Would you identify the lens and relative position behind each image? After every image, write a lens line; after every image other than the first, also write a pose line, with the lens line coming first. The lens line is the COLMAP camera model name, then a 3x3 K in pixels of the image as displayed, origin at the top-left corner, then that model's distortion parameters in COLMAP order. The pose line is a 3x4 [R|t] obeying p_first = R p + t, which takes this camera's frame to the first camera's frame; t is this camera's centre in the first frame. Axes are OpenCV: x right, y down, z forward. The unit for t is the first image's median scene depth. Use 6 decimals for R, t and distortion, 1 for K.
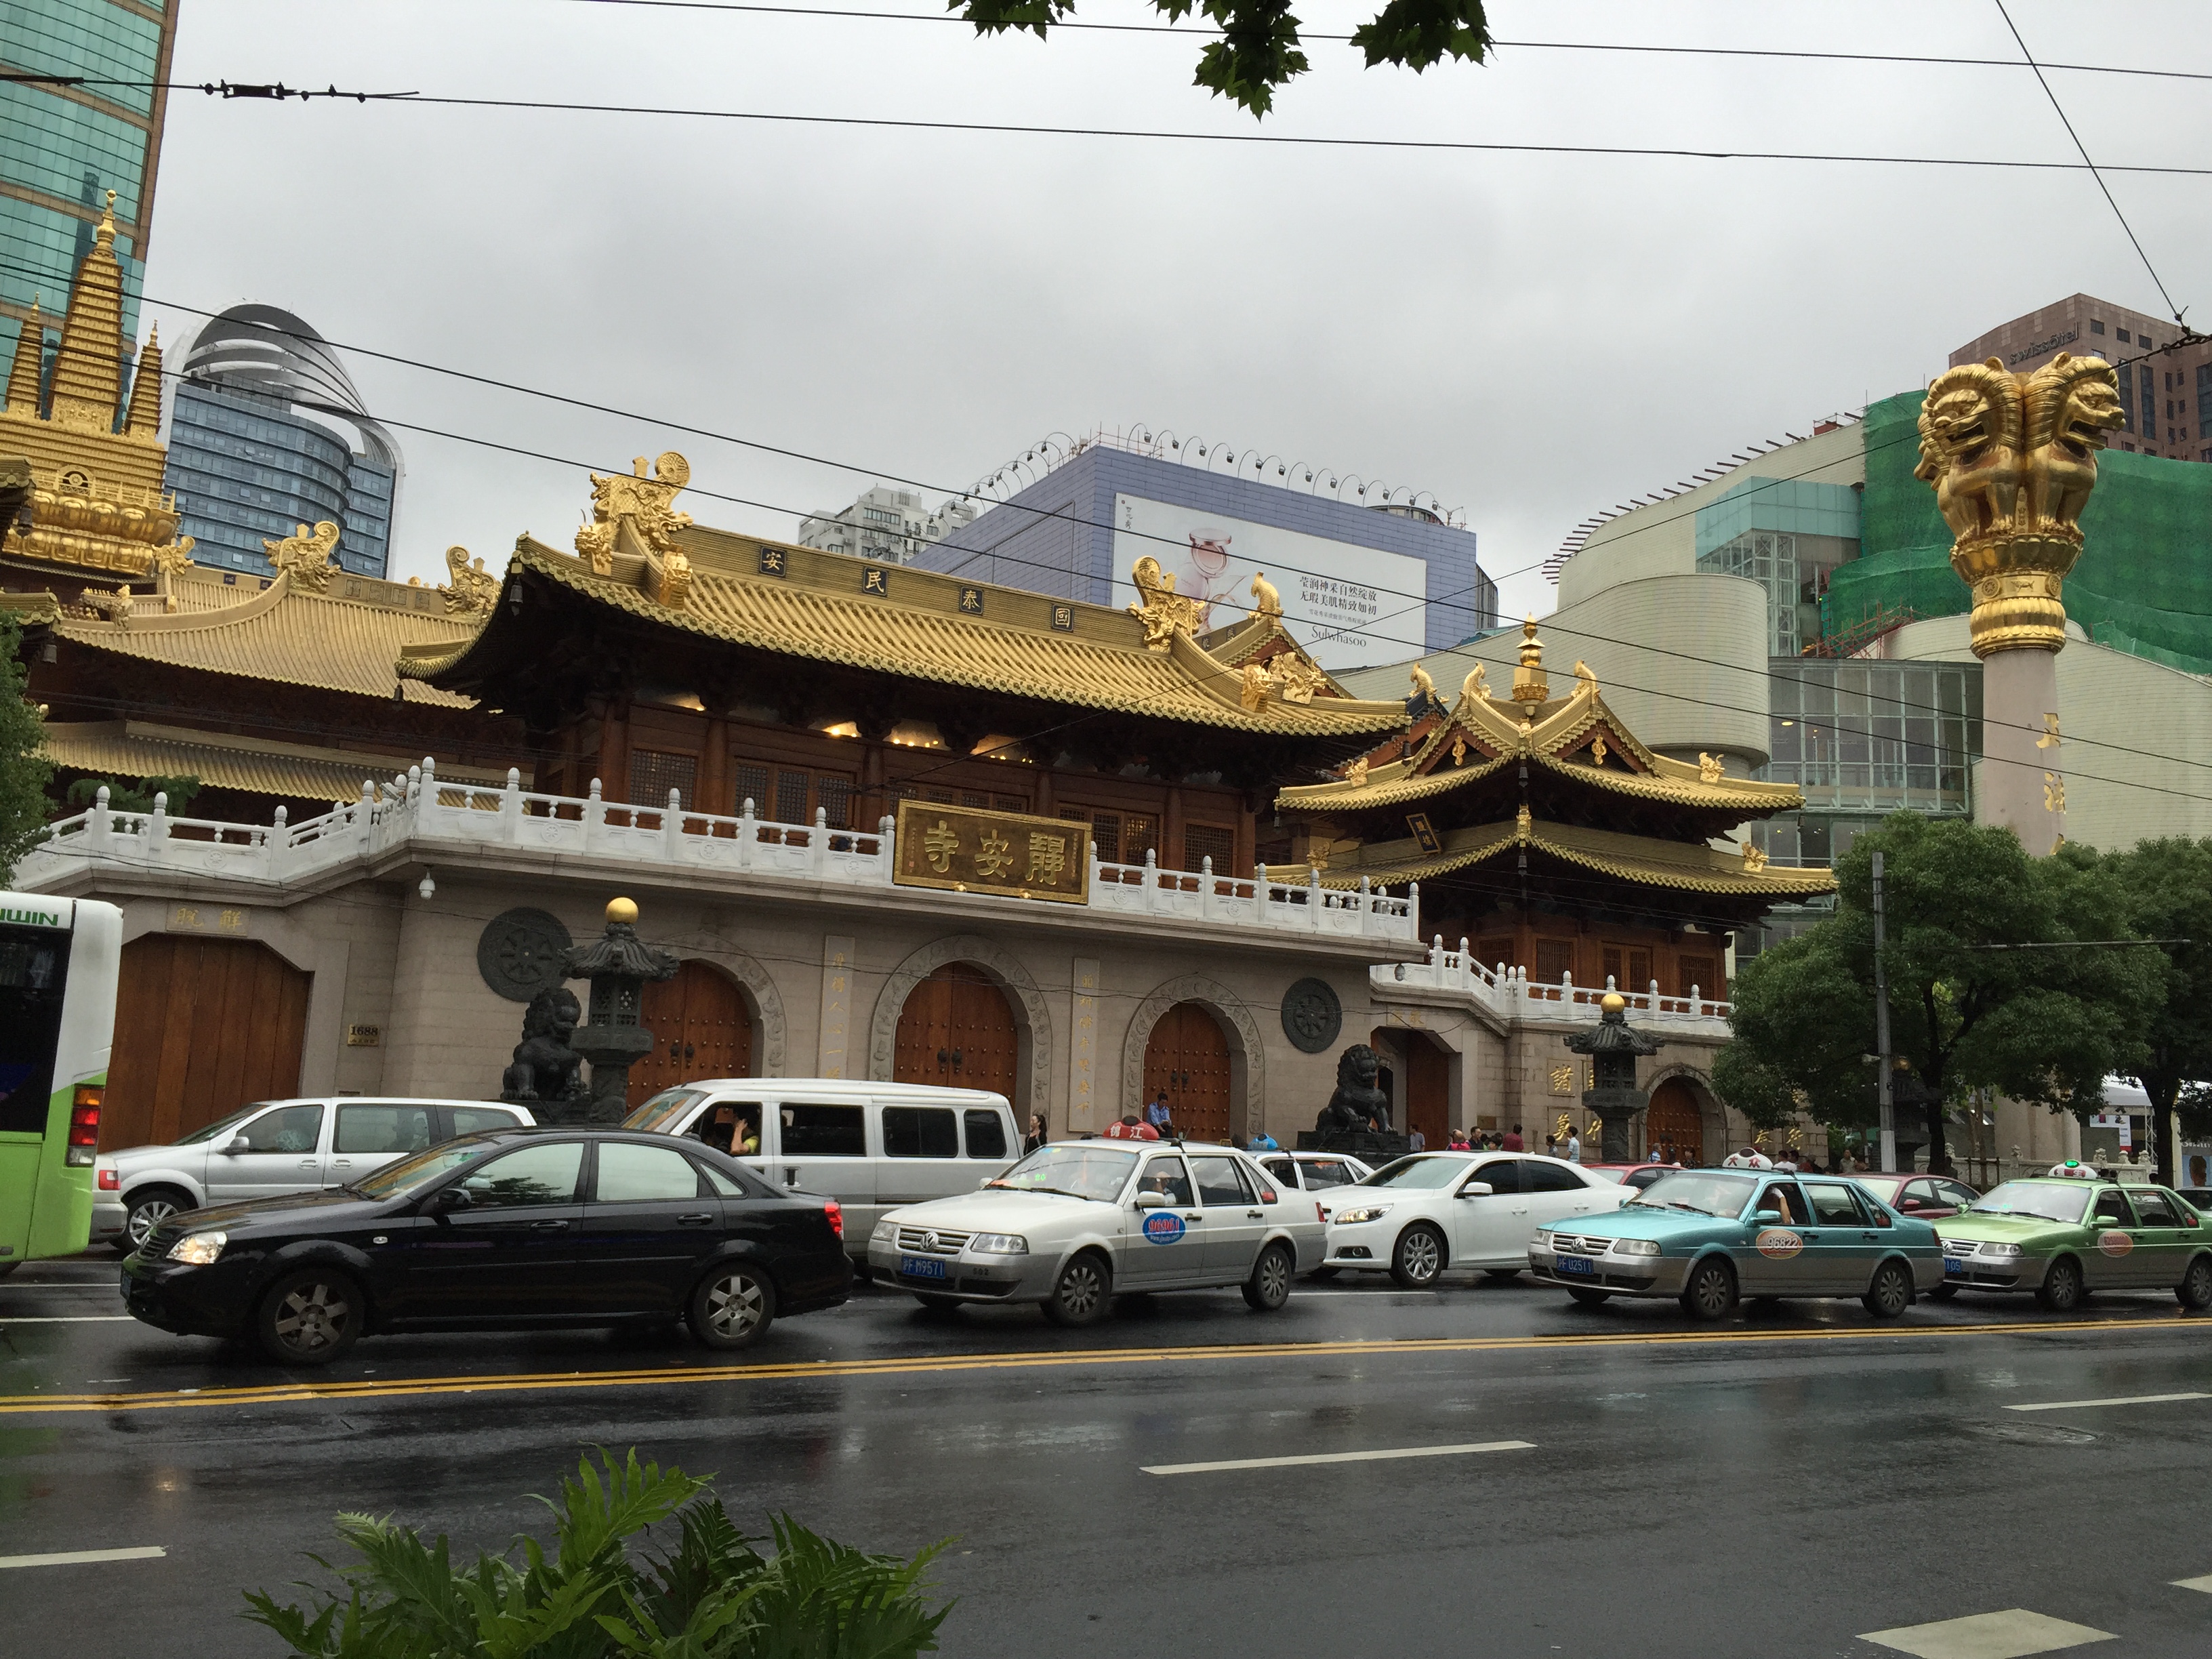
lens RADIAL K [[1916.3, 0, 1097.8], [0, 1916.3, 823.4], [0, 0, 1]] dist [0.054662, -0.061344]
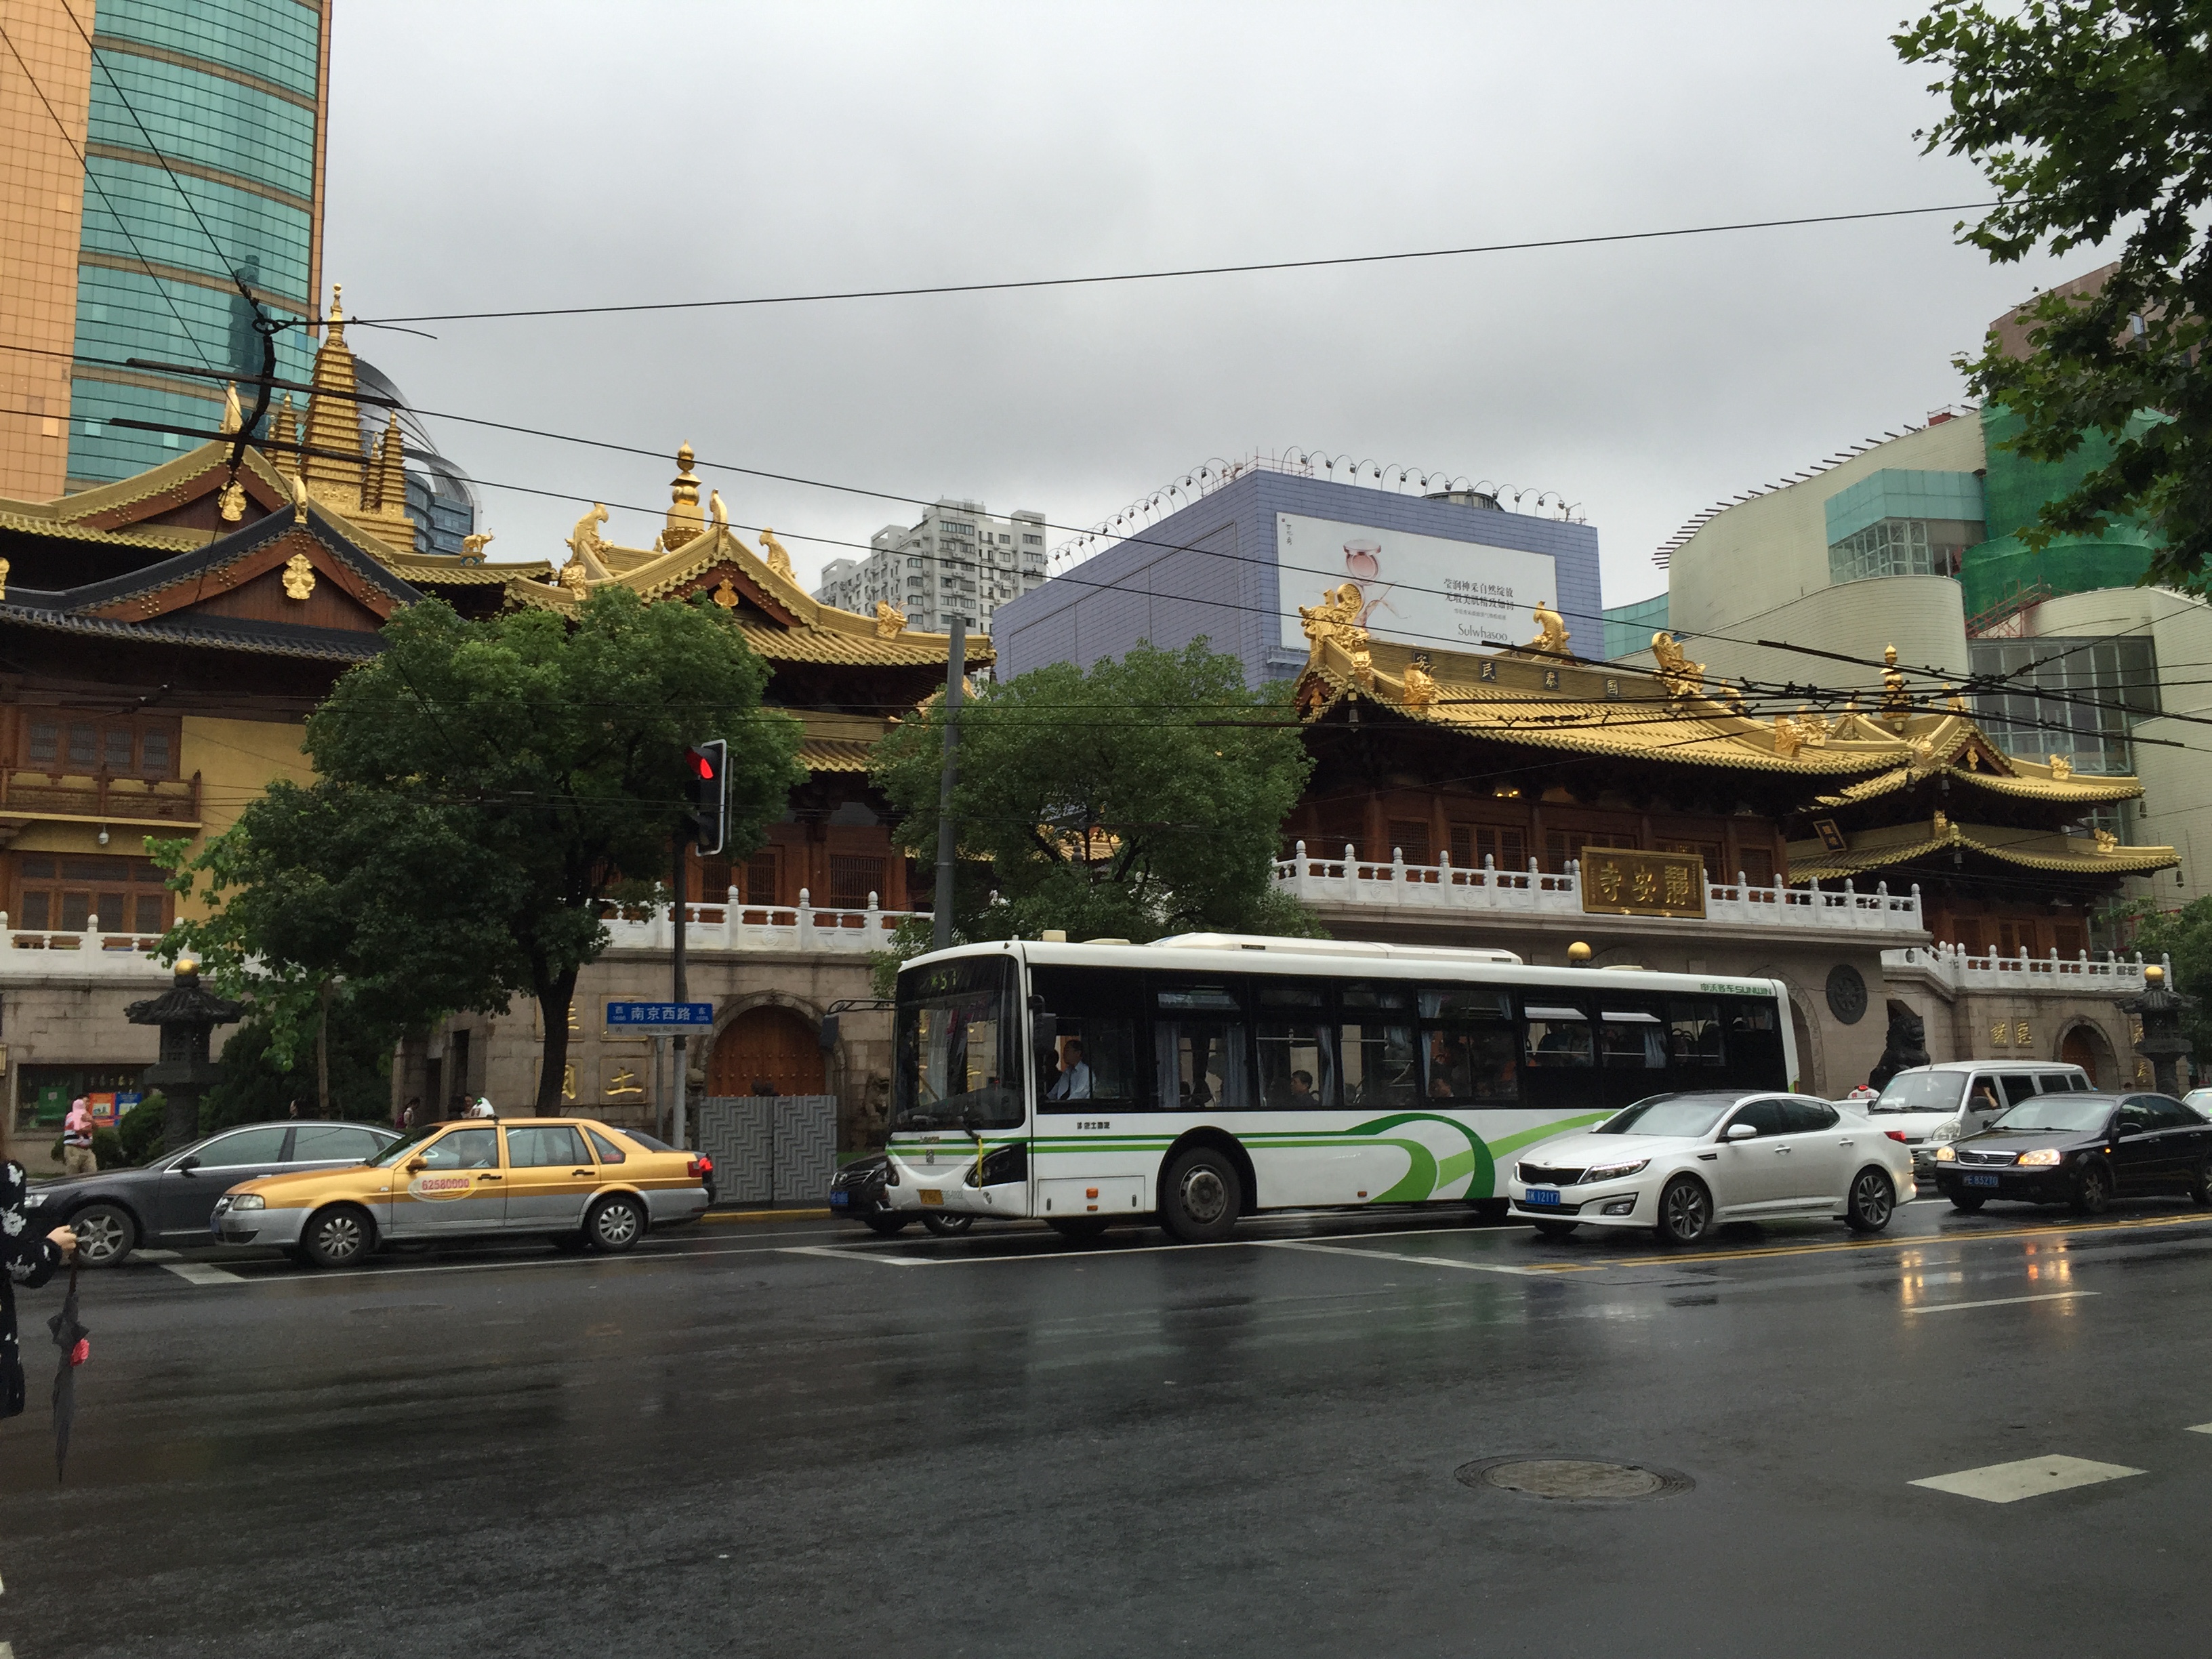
lens RADIAL K [[1916.3, 0, 1100.2], [0, 1916.3, 813.5], [0, 0, 1]] dist [0.054662, -0.061344]
pose [[0.998372, -0.055908, 0.011284, -0.299862], [0.055850, 0.998425, 0.005362, -0.040836], [-0.011566, -0.004723, 0.999922, -0.201278]]
